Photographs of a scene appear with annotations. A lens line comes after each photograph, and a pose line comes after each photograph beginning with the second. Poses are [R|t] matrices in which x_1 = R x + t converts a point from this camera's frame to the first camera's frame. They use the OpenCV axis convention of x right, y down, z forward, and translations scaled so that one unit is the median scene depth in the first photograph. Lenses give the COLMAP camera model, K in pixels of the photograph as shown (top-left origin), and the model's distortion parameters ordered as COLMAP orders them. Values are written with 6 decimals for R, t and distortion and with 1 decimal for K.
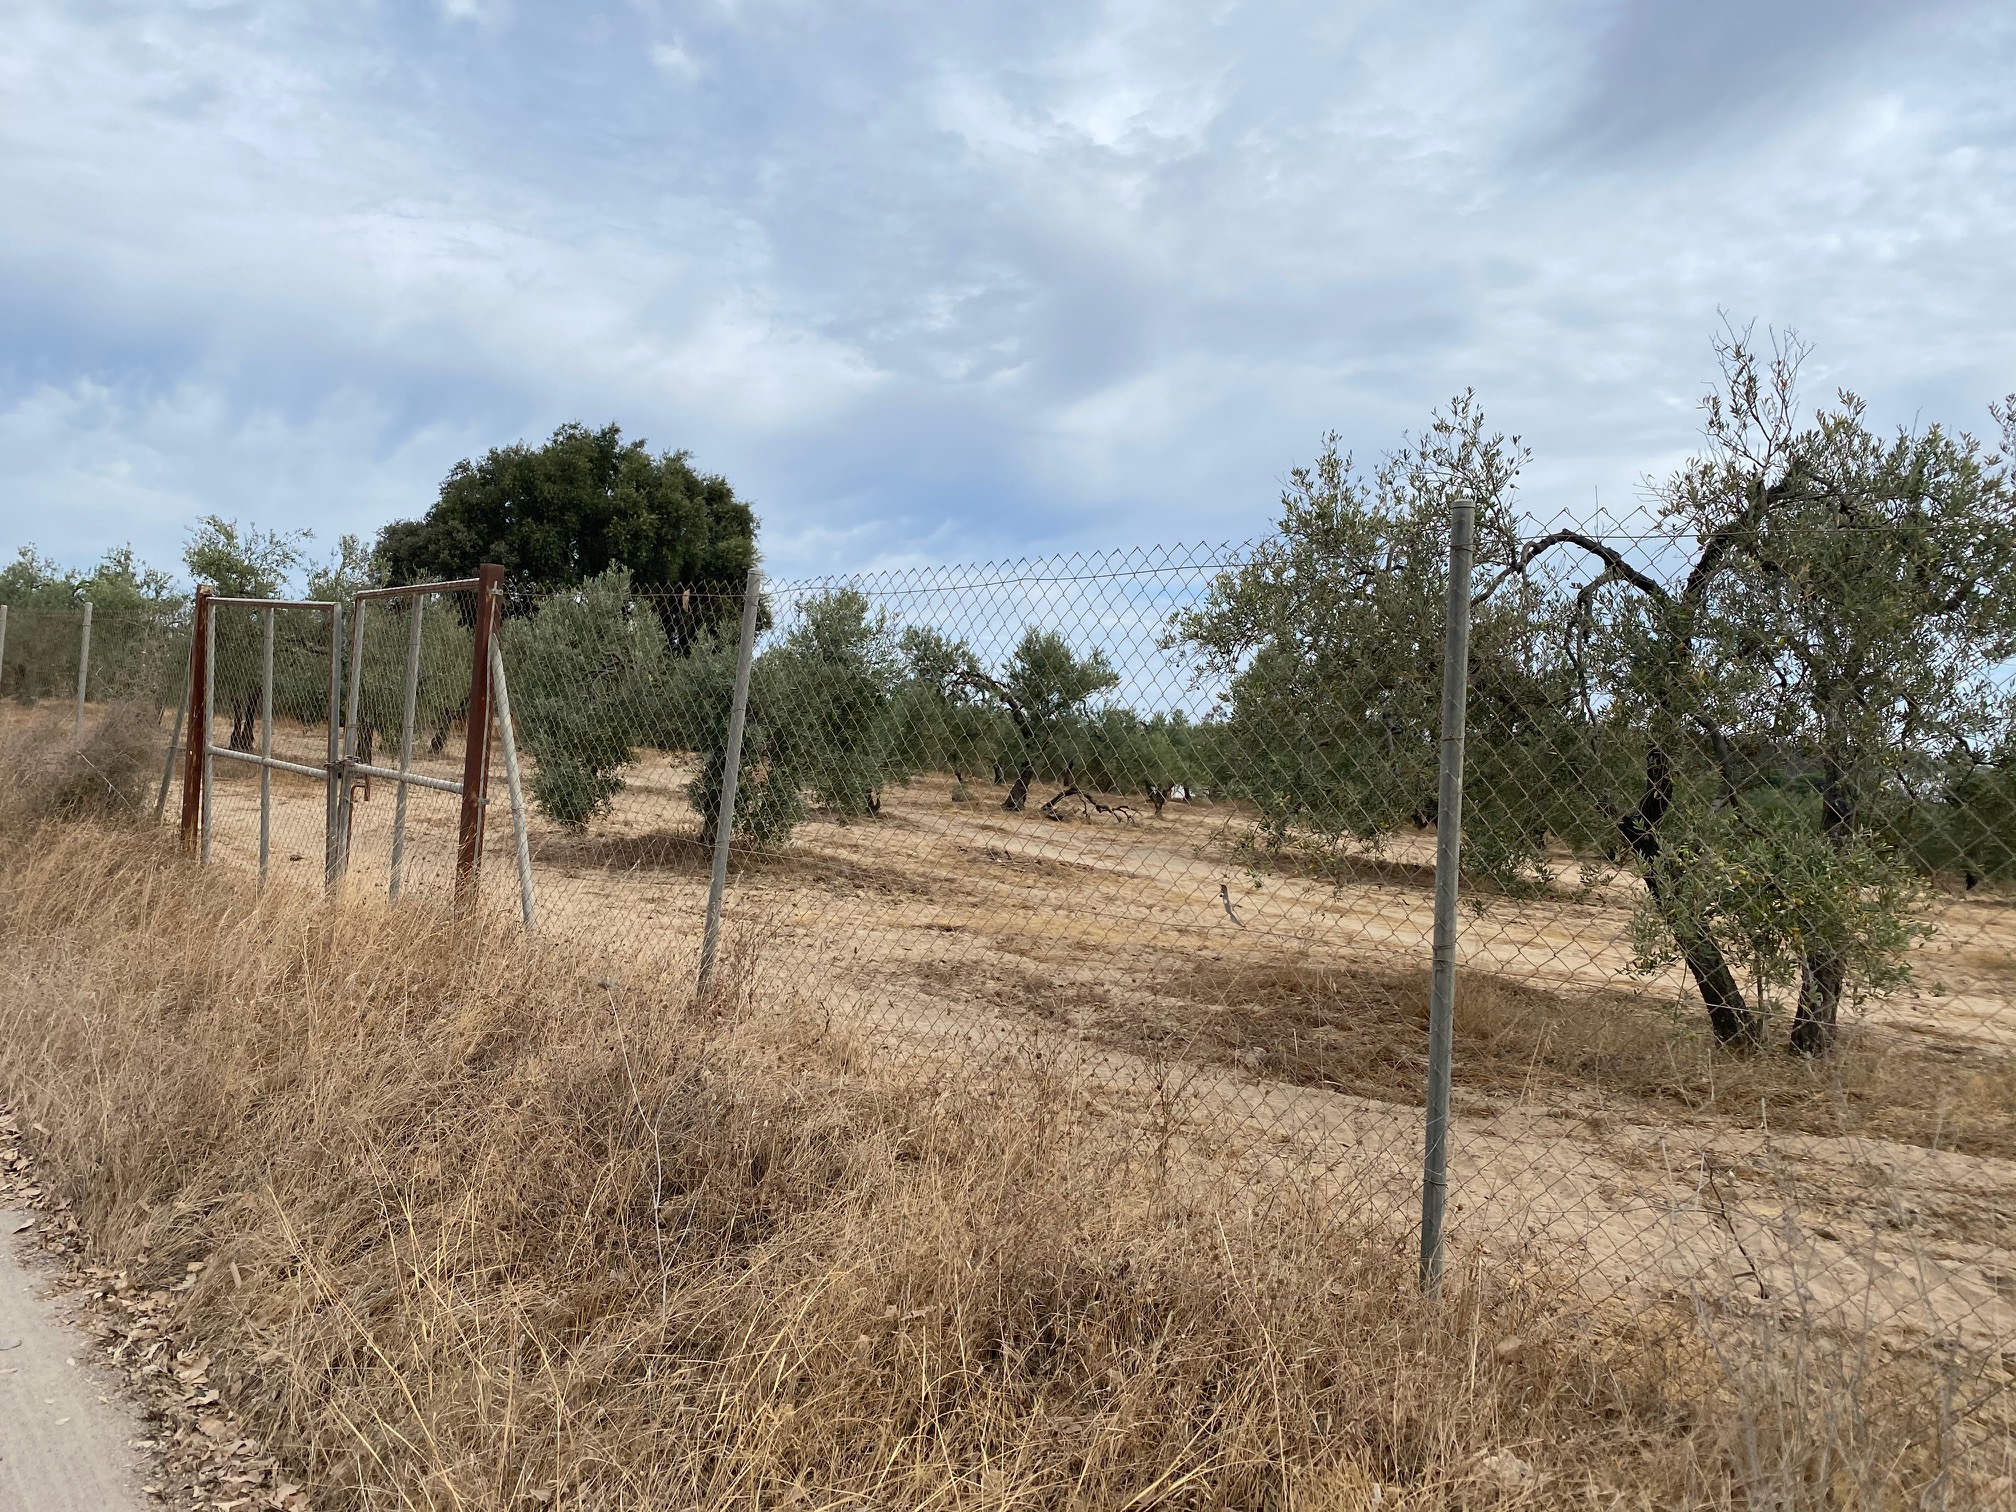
lens RADIAL K [[1474.4, 0, 1008.0], [0, 1474.4, 756.0], [0, 0, 1]] dist [-0.002701, -0.001426]
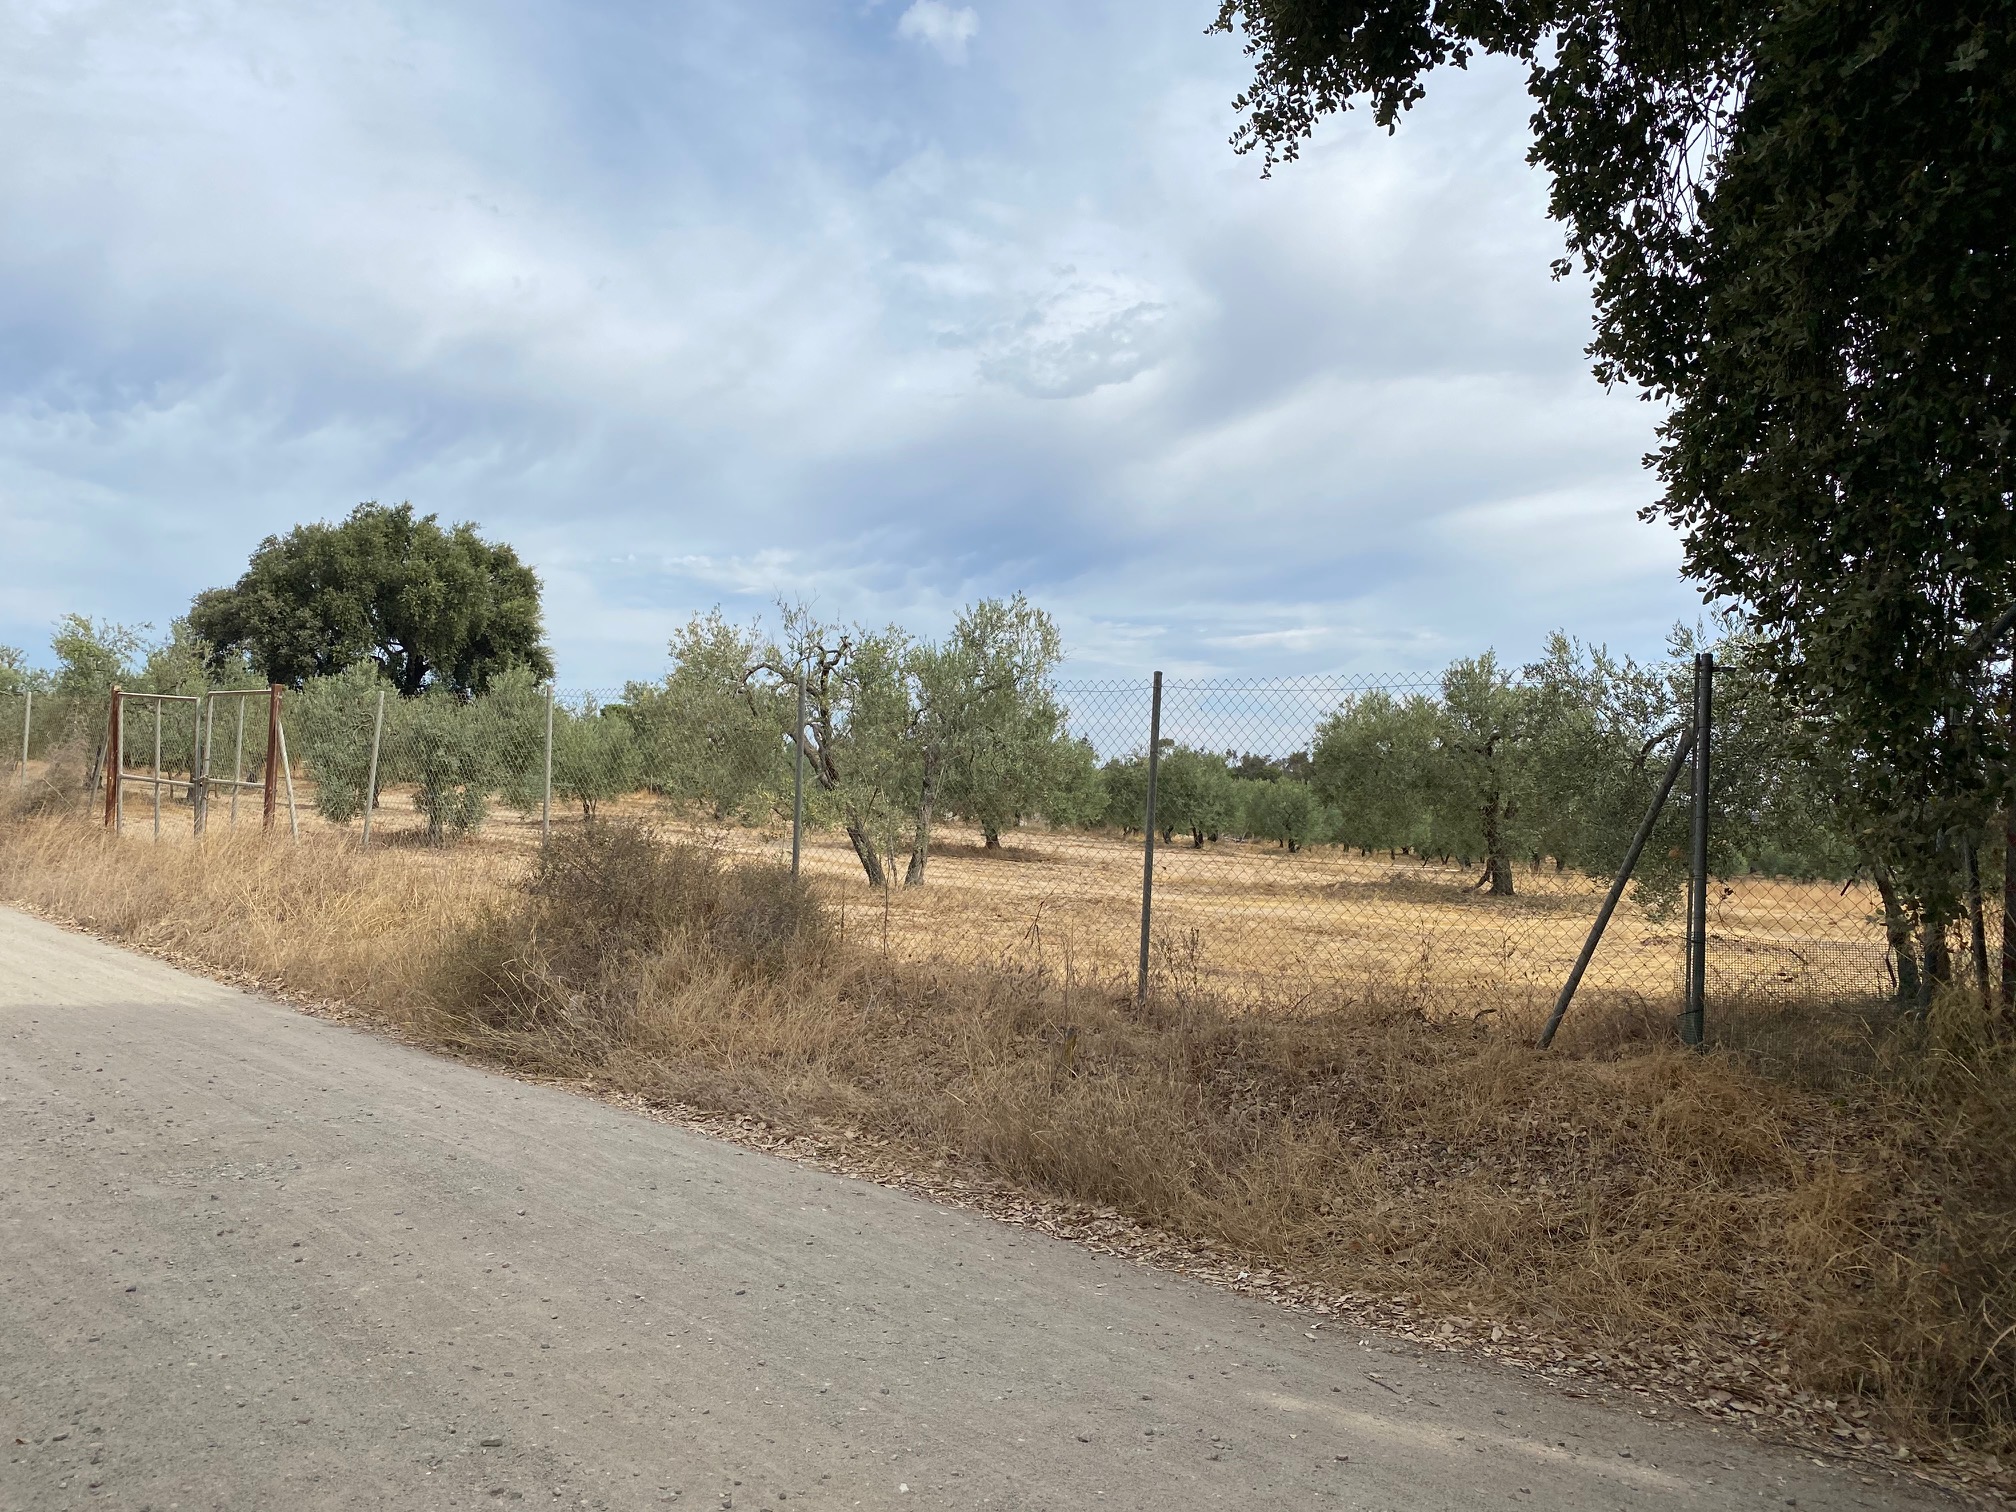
lens RADIAL K [[1533.2, 0, 1001.4], [0, 1533.2, 727.3], [0, 0, 1]] dist [-0.000776, 0.003437]
pose [[0.995806, -0.023894, 0.088316, 0.120919], [0.027378, 0.998885, -0.038452, 0.011374], [-0.087299, 0.040709, 0.995350, -0.318631]]
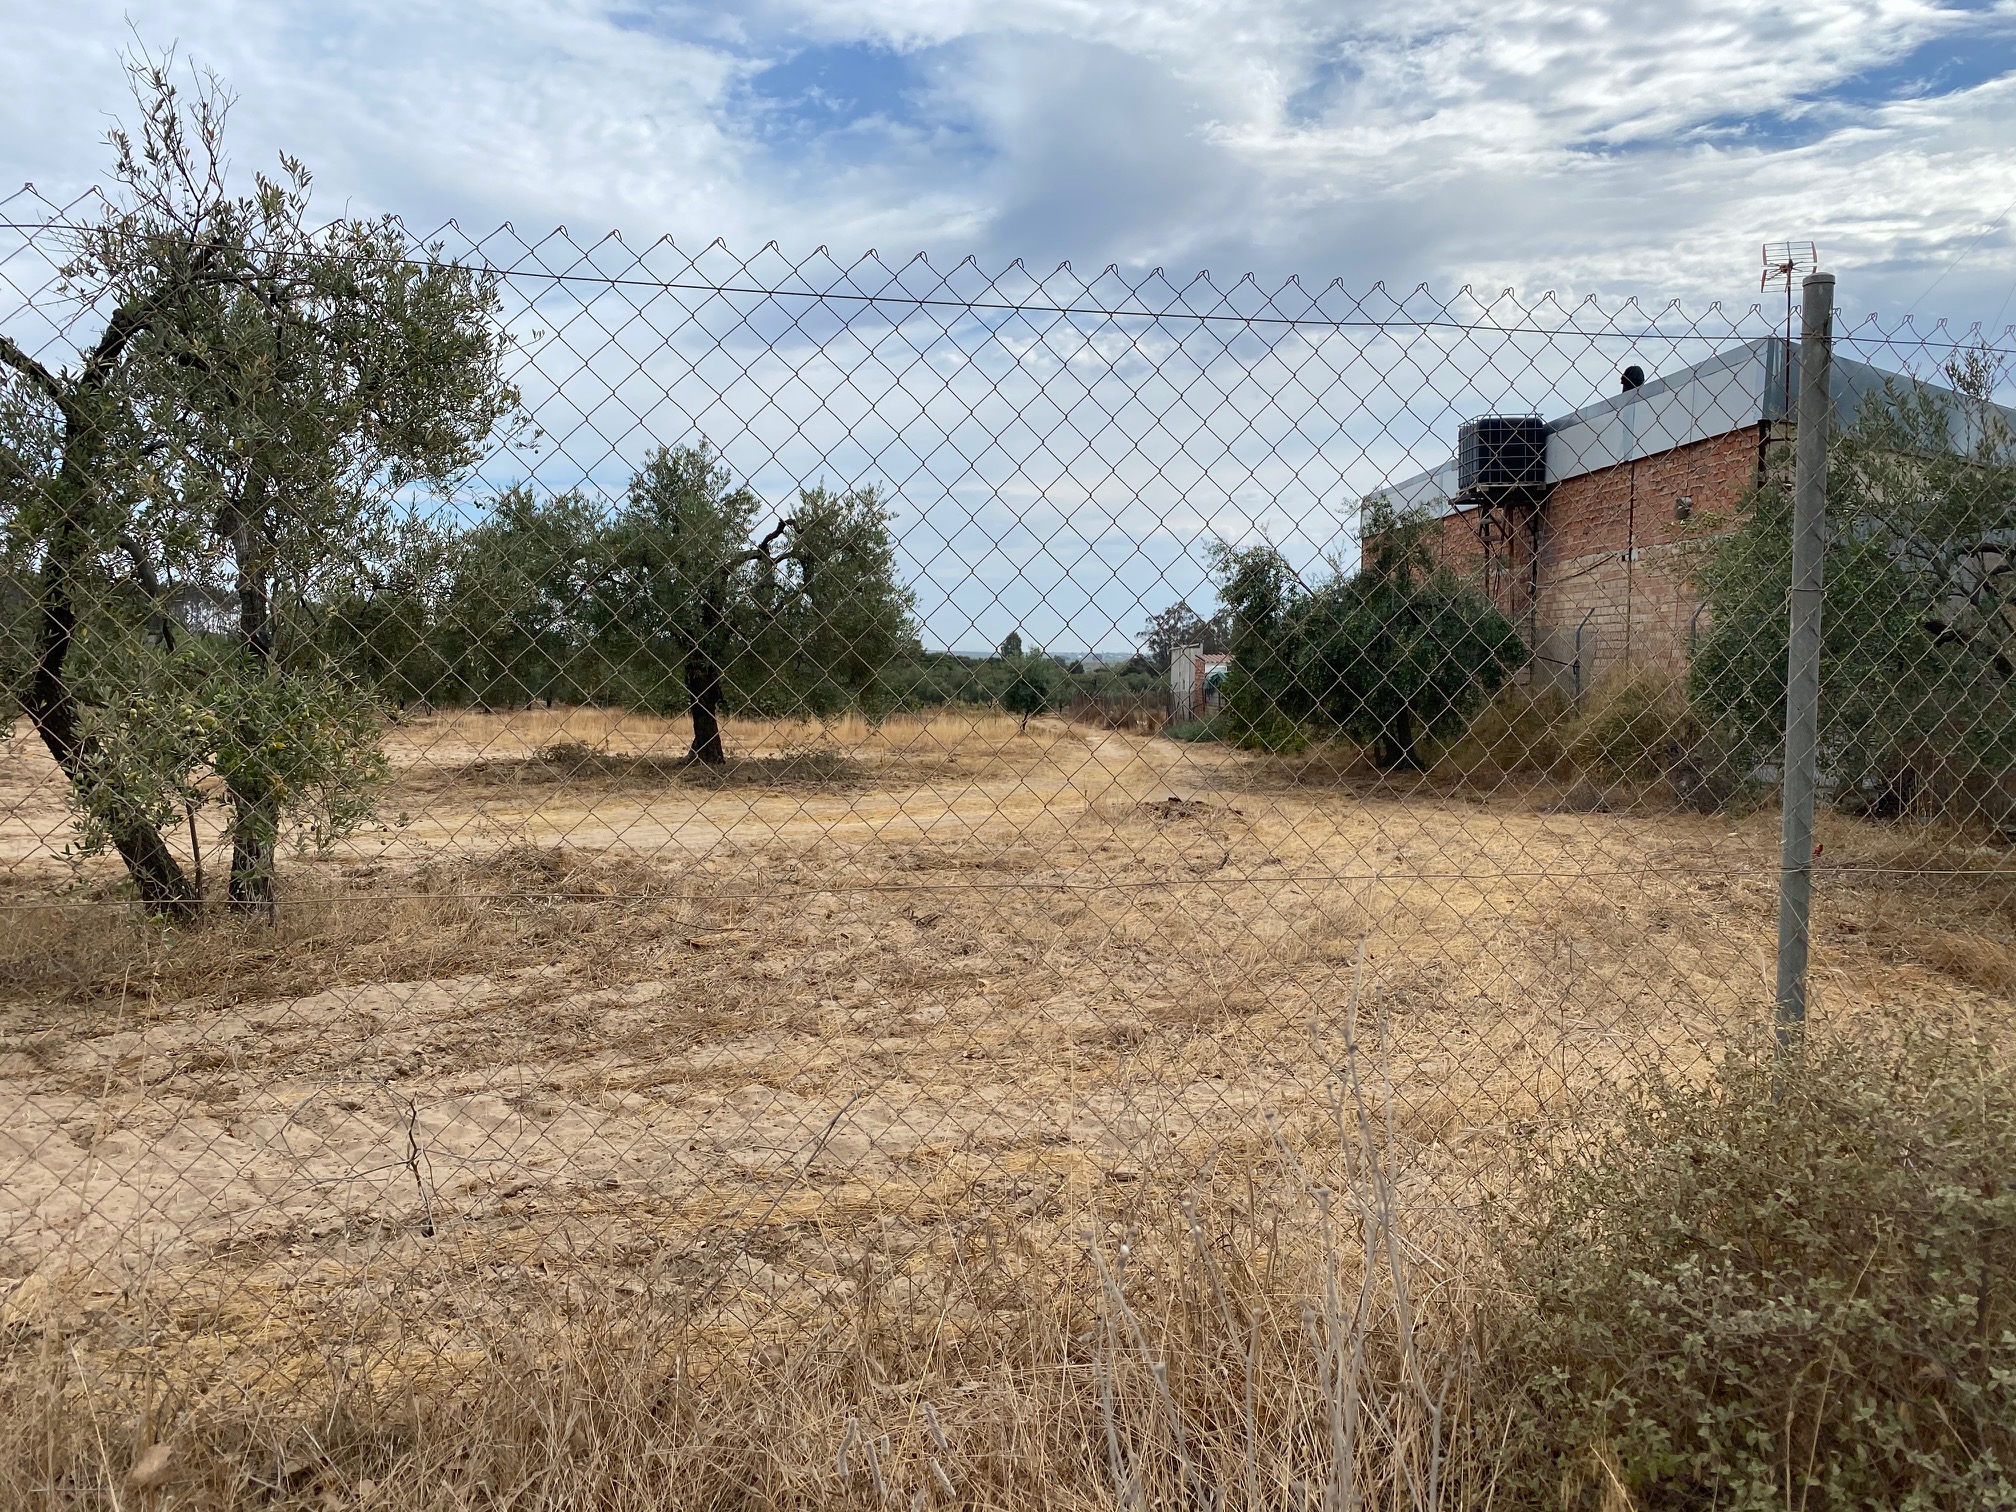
lens RADIAL K [[1533.2, 0, 1001.4], [0, 1533.2, 727.3], [0, 0, 1]] dist [-0.000776, 0.003437]
pose [[0.533779, -0.098401, 0.839879, 0.000046], [0.023938, 0.994567, 0.101310, 0.005329], [-0.845285, -0.033972, 0.533234, 0.127011]]
